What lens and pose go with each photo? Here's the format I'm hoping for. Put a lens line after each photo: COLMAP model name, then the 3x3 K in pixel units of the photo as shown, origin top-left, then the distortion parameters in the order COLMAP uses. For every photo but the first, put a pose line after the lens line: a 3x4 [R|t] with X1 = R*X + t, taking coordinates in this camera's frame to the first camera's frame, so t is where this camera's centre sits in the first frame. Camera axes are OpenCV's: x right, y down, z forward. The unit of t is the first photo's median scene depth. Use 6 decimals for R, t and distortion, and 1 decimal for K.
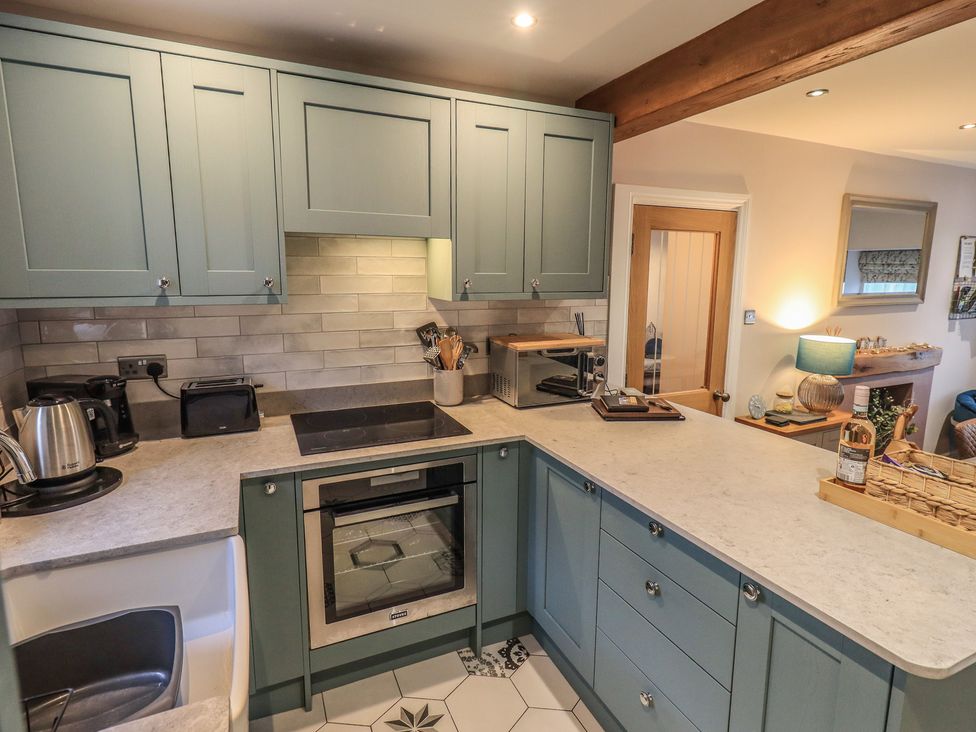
lens RADIAL K [[520.9, 0, 489.2], [0, 520.9, 352.0], [0, 0, 1]] dist [0.004120, 0.001657]
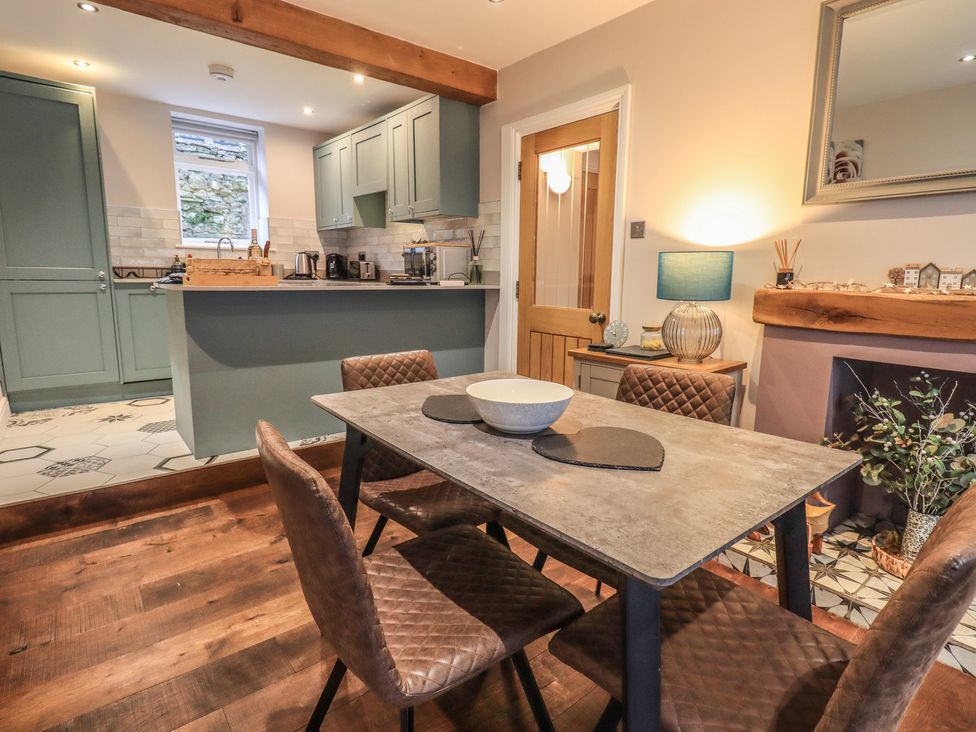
lens RADIAL K [[520.9, 0, 489.2], [0, 520.9, 352.0], [0, 0, 1]] dist [0.004120, 0.001657]
pose [[0.252685, 0.144476, -0.956701, 1.938576], [-0.155670, 0.981978, 0.107177, 0.112507], [0.954944, 0.121848, 0.270621, 0.873642]]
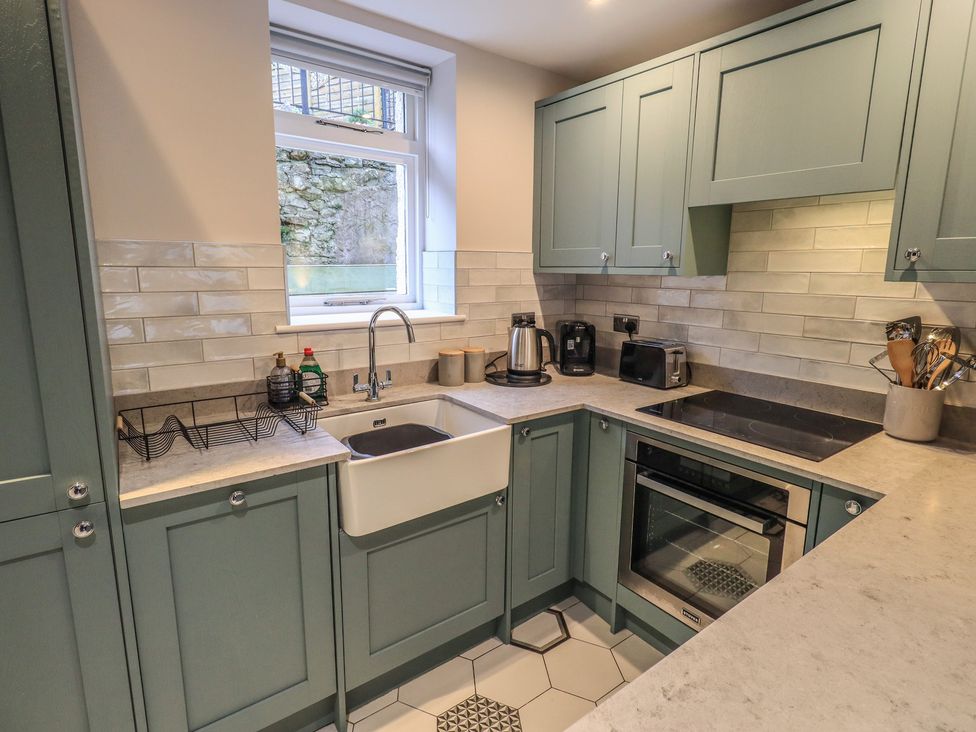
lens RADIAL K [[507.1, 0, 502.3], [0, 507.1, 354.6], [0, 0, 1]] dist [0.003453, 0.000953]
pose [[0.223150, 0.161991, -0.961230, 0.474077], [-0.156689, 0.979233, 0.128649, -0.009547], [0.962109, 0.121906, 0.243898, 0.357390]]
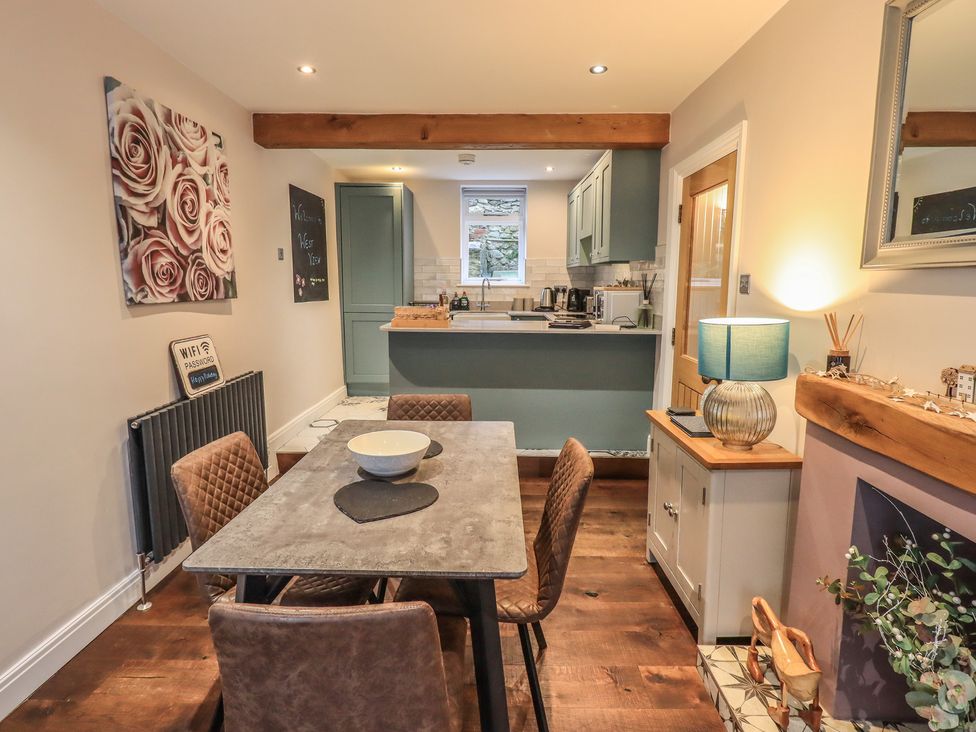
lens RADIAL K [[520.9, 0, 489.2], [0, 520.9, 352.0], [0, 0, 1]] dist [0.004120, 0.001657]
pose [[-0.427490, 0.116560, -0.896474, 2.009789], [-0.141594, 0.970781, 0.193741, -0.100302], [0.892862, 0.209758, -0.398495, 1.518499]]
